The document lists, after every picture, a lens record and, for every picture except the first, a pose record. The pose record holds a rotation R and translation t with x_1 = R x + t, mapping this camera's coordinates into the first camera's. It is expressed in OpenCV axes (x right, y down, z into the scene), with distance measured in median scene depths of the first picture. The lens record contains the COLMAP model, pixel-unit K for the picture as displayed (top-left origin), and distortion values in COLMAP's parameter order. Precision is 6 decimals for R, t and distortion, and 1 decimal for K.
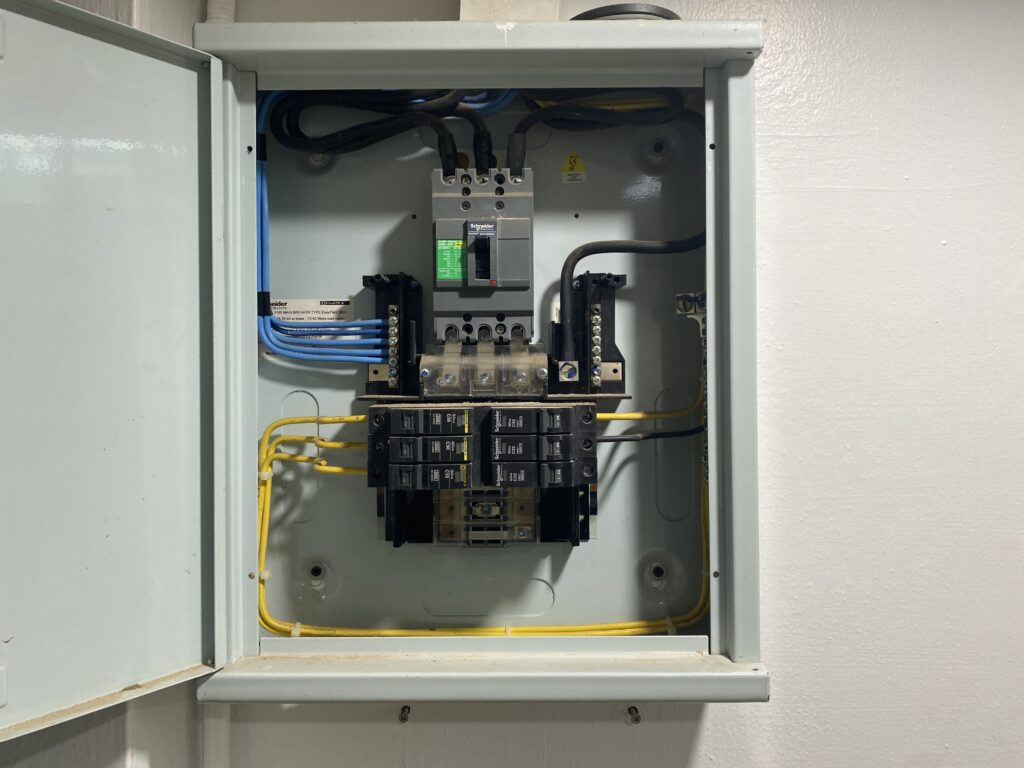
lens RADIAL K [[787.7, 0, 512.2], [0, 787.7, 398.7], [0, 0, 1]] dist [0.147218, -0.328798]
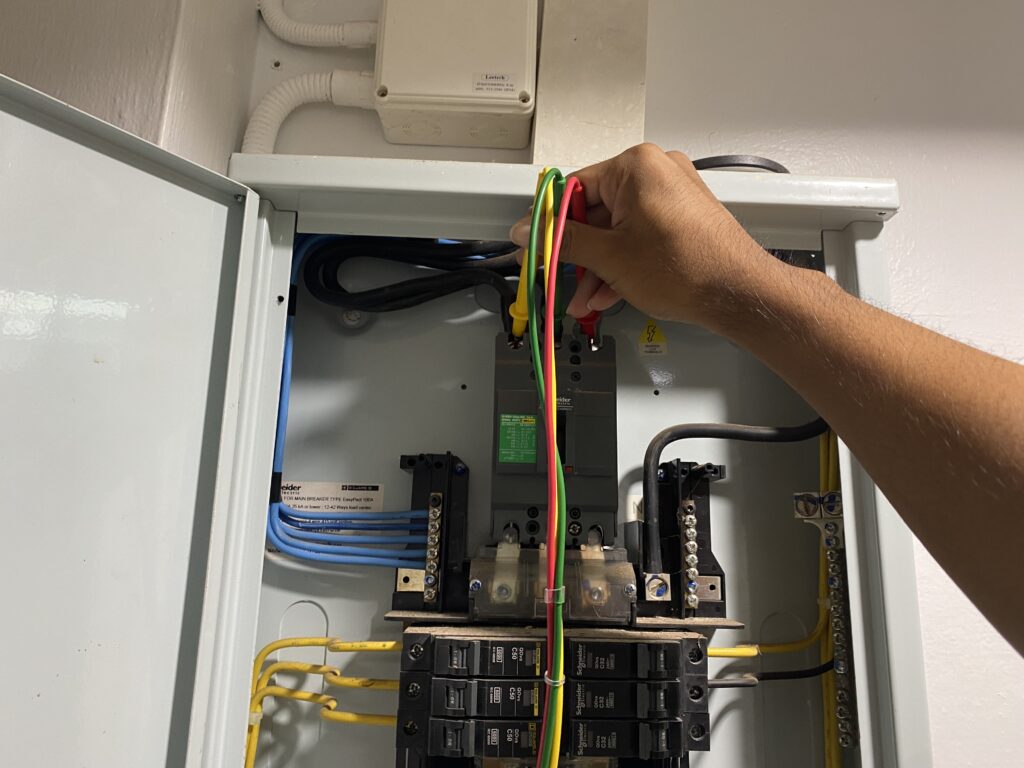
lens RADIAL K [[832.8, 0, 512.0], [0, 832.8, 384.0], [0, 0, 1]] dist [-0.029042, 0.007843]
pose [[0.999358, 0.035300, 0.006204, -0.083109], [-0.032773, 0.970087, -0.240535, -0.027812], [-0.014509, 0.240178, 0.970621, 0.171611]]
